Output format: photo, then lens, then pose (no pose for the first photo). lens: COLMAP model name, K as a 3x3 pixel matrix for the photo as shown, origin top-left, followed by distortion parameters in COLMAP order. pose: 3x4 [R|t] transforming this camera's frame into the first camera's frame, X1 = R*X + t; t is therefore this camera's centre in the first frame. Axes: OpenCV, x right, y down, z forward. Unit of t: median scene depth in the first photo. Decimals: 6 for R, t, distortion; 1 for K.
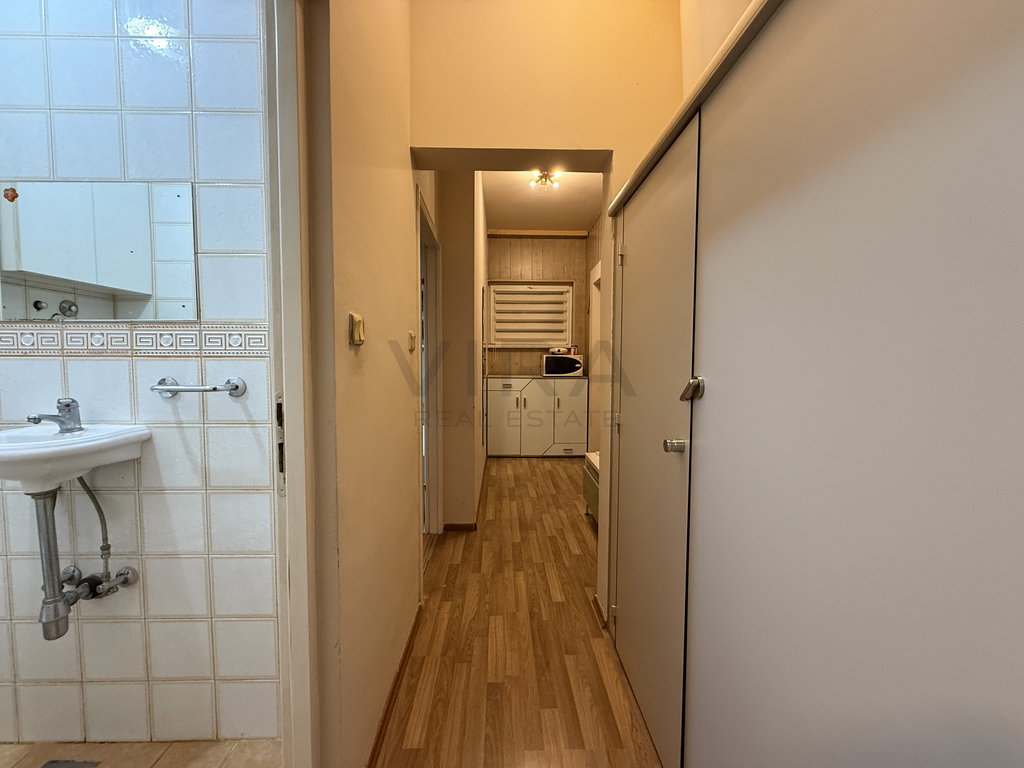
lens RADIAL K [[404.8, 0, 511.7], [0, 404.8, 385.0], [0, 0, 1]] dist [-0.000451, 0.000140]
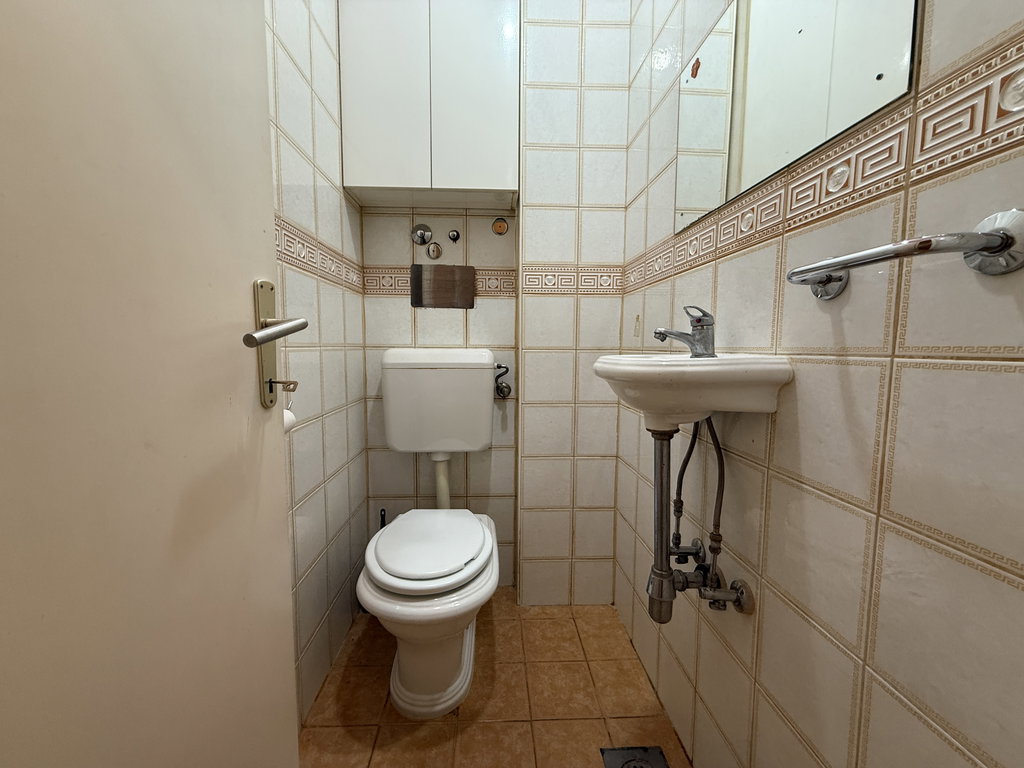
lens RADIAL K [[404.8, 0, 512.0], [0, 404.8, 383.1], [0, 0, 1]] dist [-0.000451, 0.000140]
pose [[0.041561, 0.086540, -0.995381, -0.369706], [-0.055642, 0.994896, 0.084174, 0.110771], [0.997585, 0.051886, 0.046164, 0.602475]]
